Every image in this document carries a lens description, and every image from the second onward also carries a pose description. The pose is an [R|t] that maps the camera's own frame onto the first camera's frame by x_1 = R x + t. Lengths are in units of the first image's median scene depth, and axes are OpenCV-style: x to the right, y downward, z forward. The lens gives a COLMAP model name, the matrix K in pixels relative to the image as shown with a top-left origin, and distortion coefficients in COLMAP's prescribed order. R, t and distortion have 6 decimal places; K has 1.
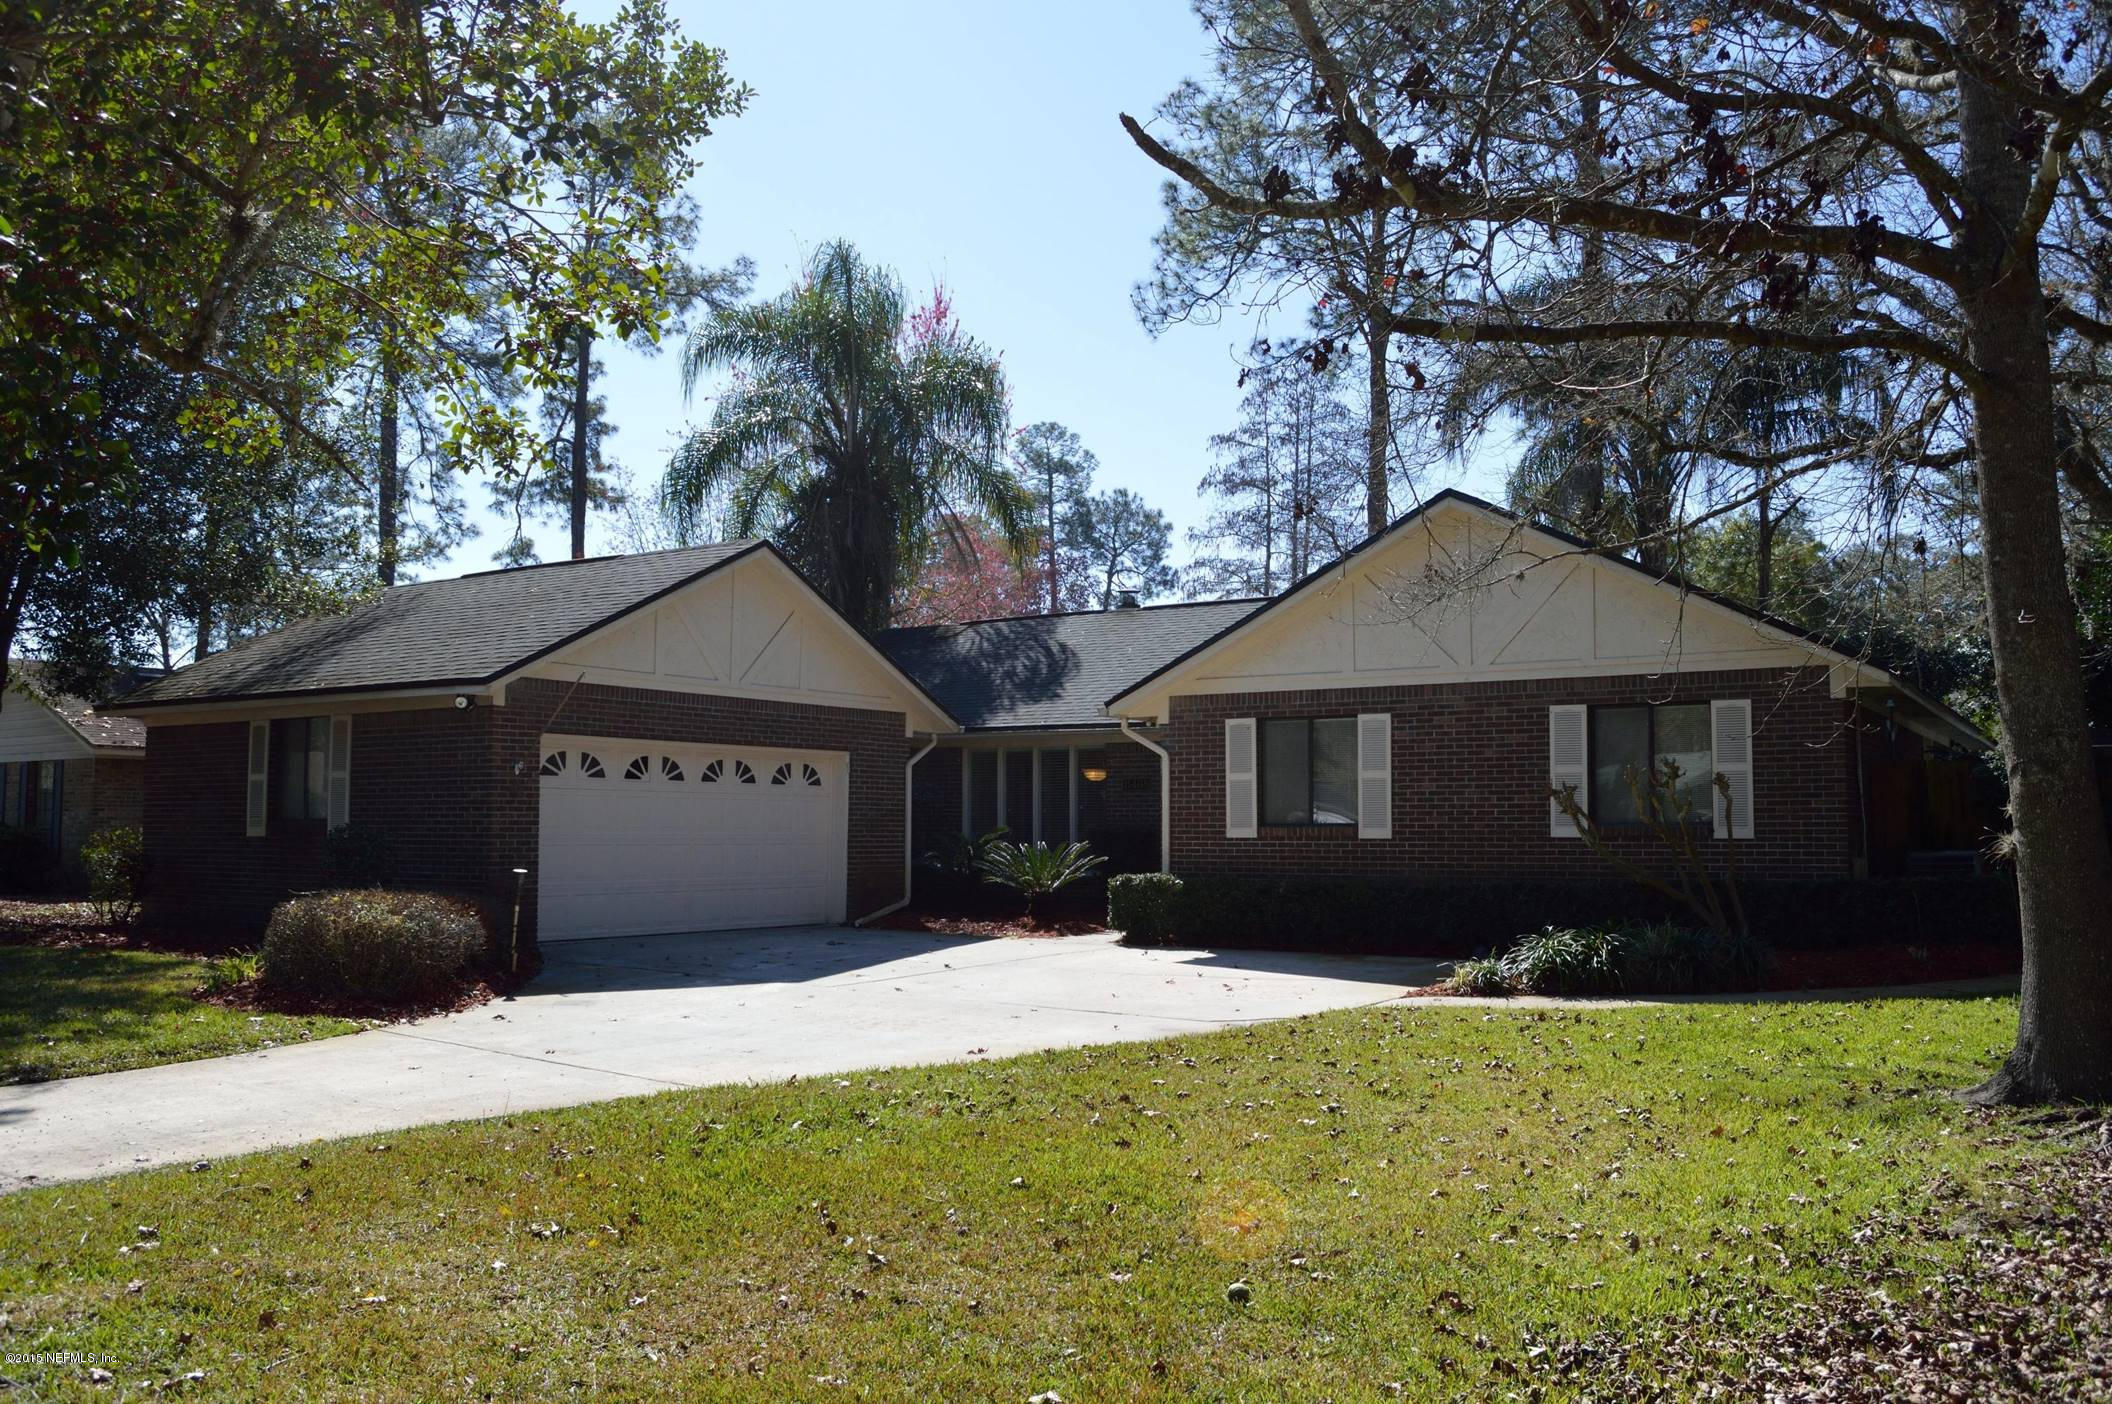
lens RADIAL K [[1686.9, 0, 1052.4], [0, 1686.9, 693.7], [0, 0, 1]] dist [-0.053061, 0.012870]
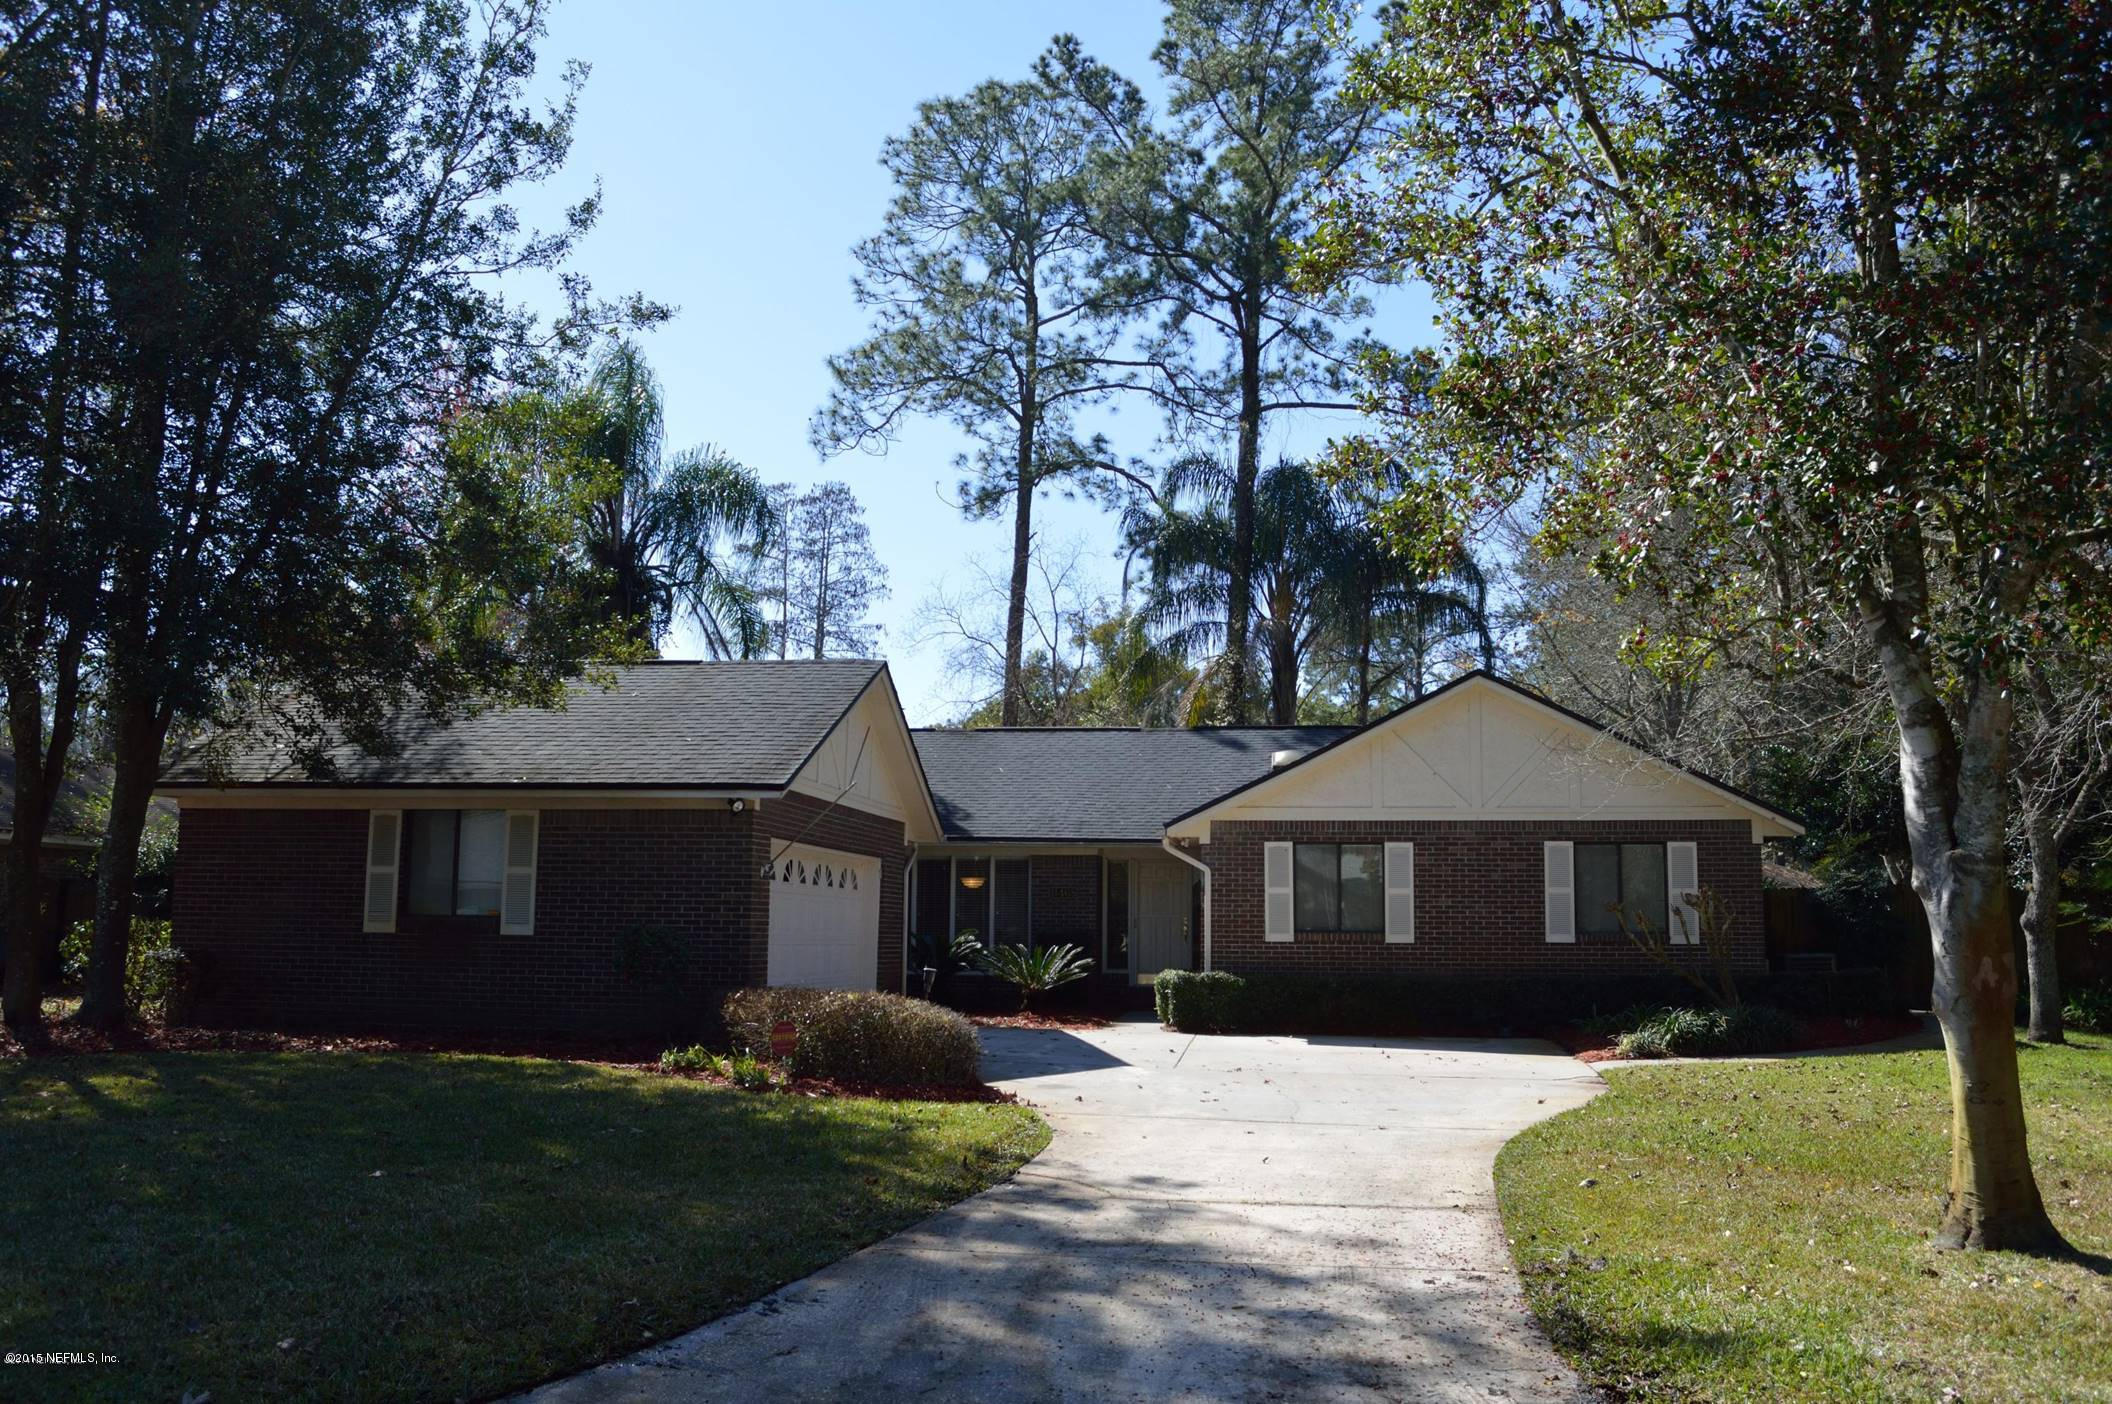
lens RADIAL K [[1686.9, 0, 1080.3], [0, 1686.9, 705.1], [0, 0, 1]] dist [-0.053061, 0.012870]
pose [[0.909772, 0.064990, 0.409990, -0.539854], [-0.042792, 0.997089, -0.063100, -0.000559], [-0.412898, 0.039862, 0.909905, -0.042037]]
